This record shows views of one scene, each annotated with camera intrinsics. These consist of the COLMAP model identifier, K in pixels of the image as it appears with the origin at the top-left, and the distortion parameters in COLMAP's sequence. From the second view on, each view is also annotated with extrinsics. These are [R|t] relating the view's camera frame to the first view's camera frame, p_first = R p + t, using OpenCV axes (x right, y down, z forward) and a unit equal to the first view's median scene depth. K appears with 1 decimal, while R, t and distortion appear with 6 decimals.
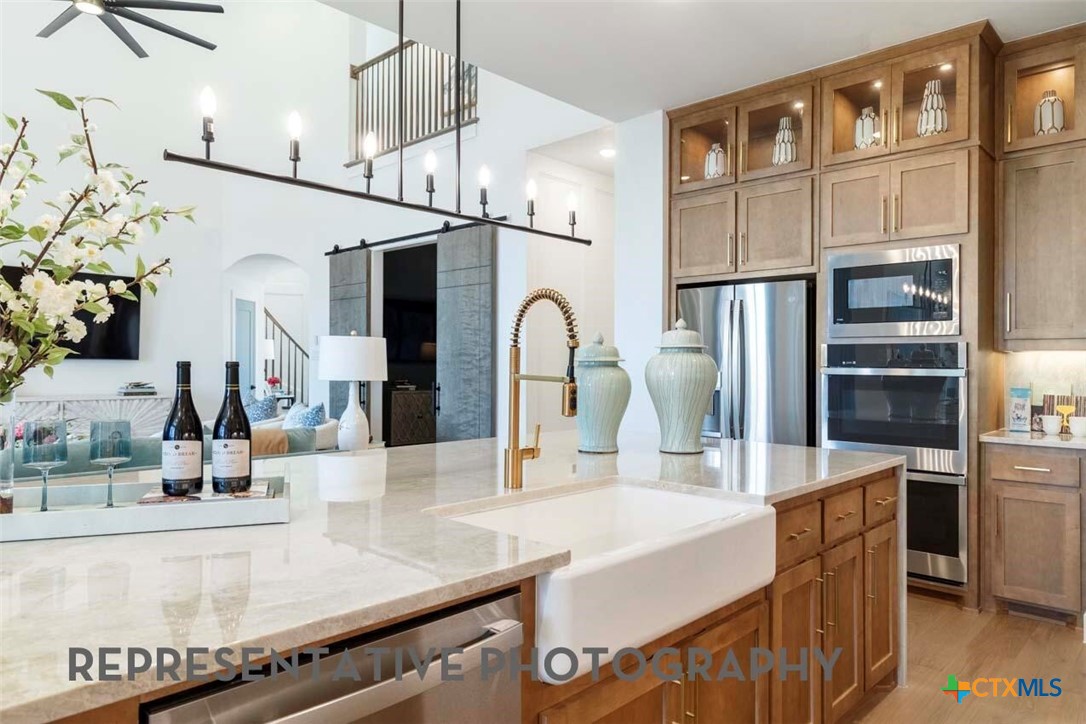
lens RADIAL K [[695.5, 0, 567.6], [0, 695.5, 359.9], [0, 0, 1]] dist [0.016701, 0.001997]
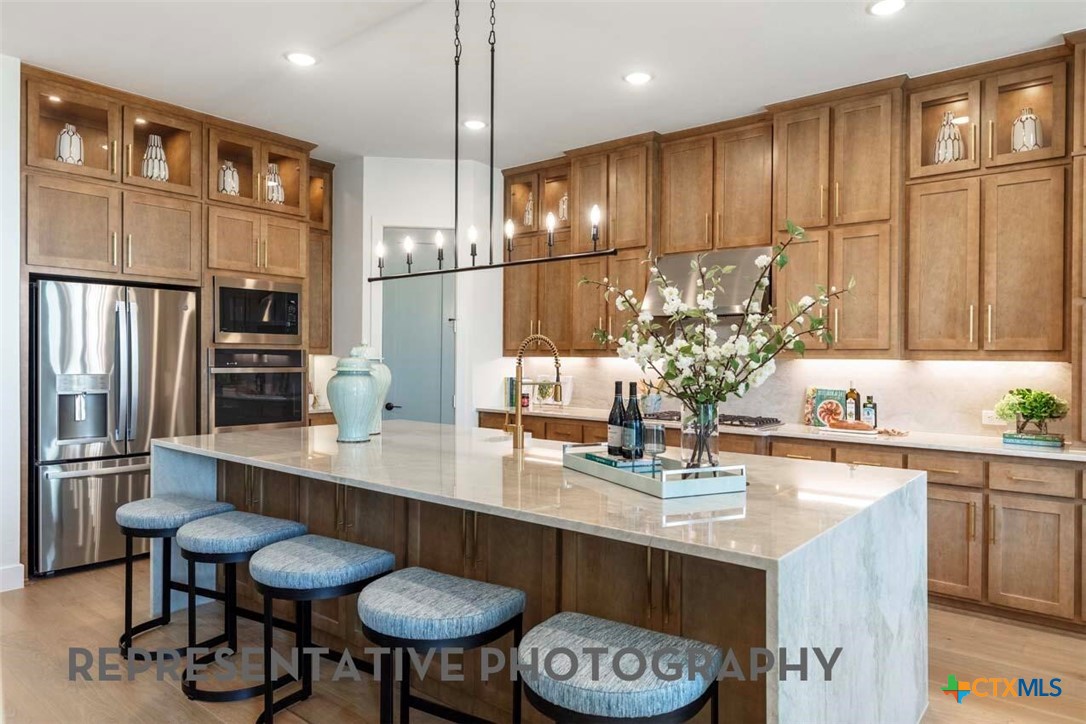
lens RADIAL K [[695.5, 0, 567.6], [0, 695.5, 359.9], [0, 0, 1]] dist [0.016701, 0.001997]
pose [[-0.065594, -0.010405, 0.997792, -0.936490], [-0.015031, 0.999842, 0.009438, -0.024631], [-0.997733, -0.014379, -0.065740, 0.501602]]
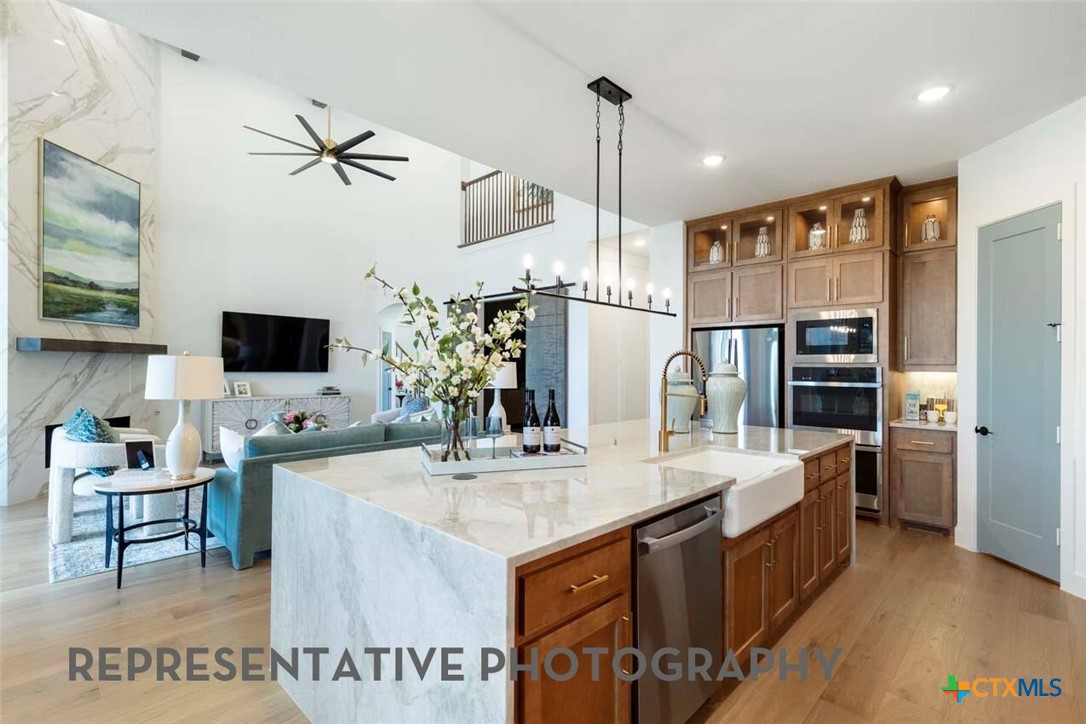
lens RADIAL K [[497.4, 0, 548.0], [0, 497.4, 366.0], [0, 0, 1]] dist [0.021253, -0.000499]
pose [[0.999819, -0.001044, -0.019012, -0.195282], [0.001075, 0.999998, 0.001635, -0.029278], [0.019010, -0.001655, 0.999818, -0.206168]]
